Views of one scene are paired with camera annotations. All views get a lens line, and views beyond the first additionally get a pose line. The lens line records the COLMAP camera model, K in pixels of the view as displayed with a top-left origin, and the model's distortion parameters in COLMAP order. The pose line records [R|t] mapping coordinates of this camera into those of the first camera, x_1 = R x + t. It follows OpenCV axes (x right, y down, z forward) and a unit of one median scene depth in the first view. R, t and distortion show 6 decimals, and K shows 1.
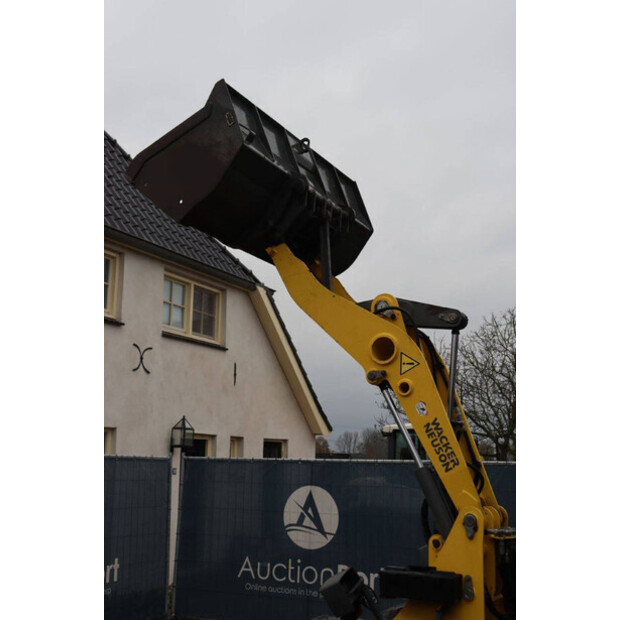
lens RADIAL K [[776.4, 0, 310.8], [0, 776.4, 331.9], [0, 0, 1]] dist [0.024024, 0.040970]
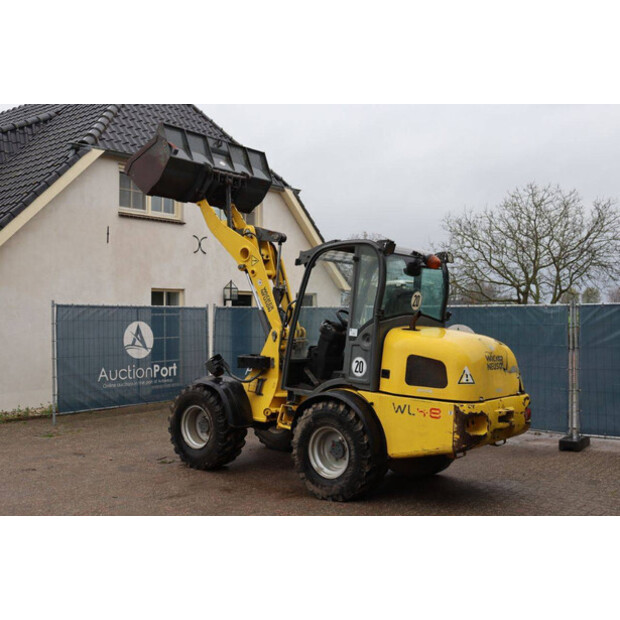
lens RADIAL K [[656.3, 0, 311.5], [0, 656.3, 336.4], [0, 0, 1]] dist [-0.024036, -0.004347]
pose [[0.985918, -0.006567, -0.167098, 0.300755], [0.040997, 0.978227, 0.203450, -0.059281], [0.162124, -0.207436, 0.964721, -0.374817]]
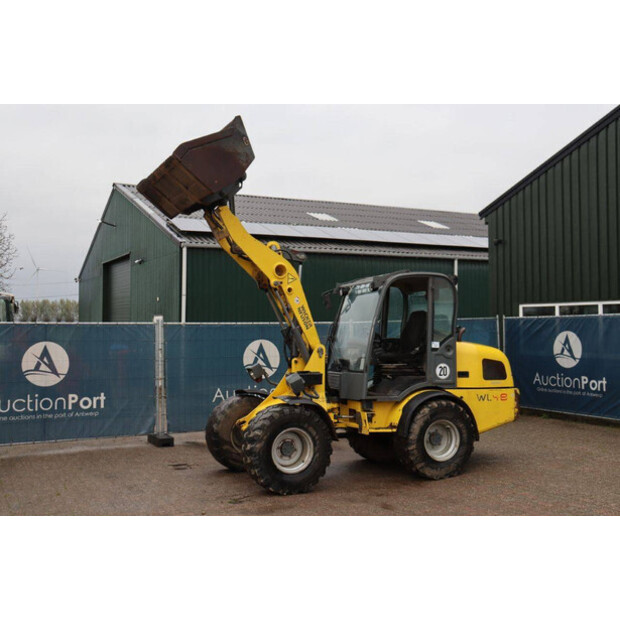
lens RADIAL K [[710.9, 0, 310.9], [0, 710.9, 329.5], [0, 0, 1]] dist [-0.016118, -0.004370]
pose [[0.583987, -0.018317, 0.811557, -0.741068], [-0.129616, 0.984815, 0.115497, -0.027368], [-0.801349, -0.172639, 0.572744, -0.083941]]
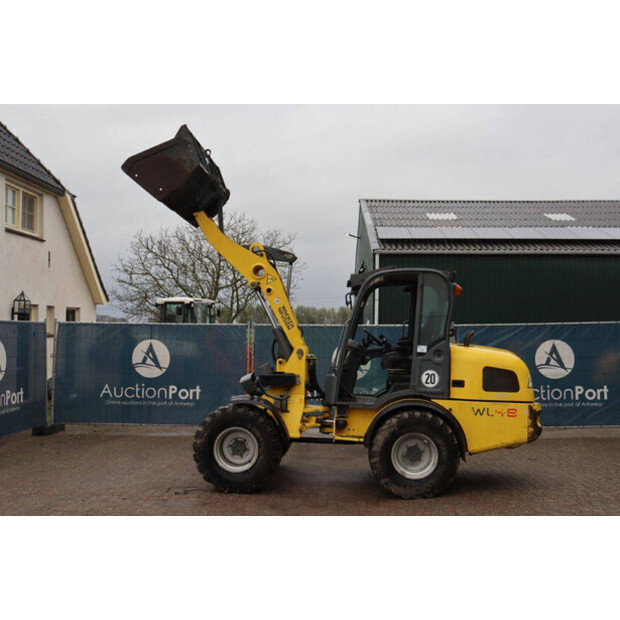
lens RADIAL K [[661.1, 0, 309.3], [0, 661.1, 332.2], [0, 0, 1]] dist [-0.044224, -0.007249]
pose [[0.903516, -0.006702, 0.428501, -0.287996], [-0.070078, 0.984109, 0.163154, -0.061177], [-0.422785, -0.177441, 0.888689, -0.342689]]
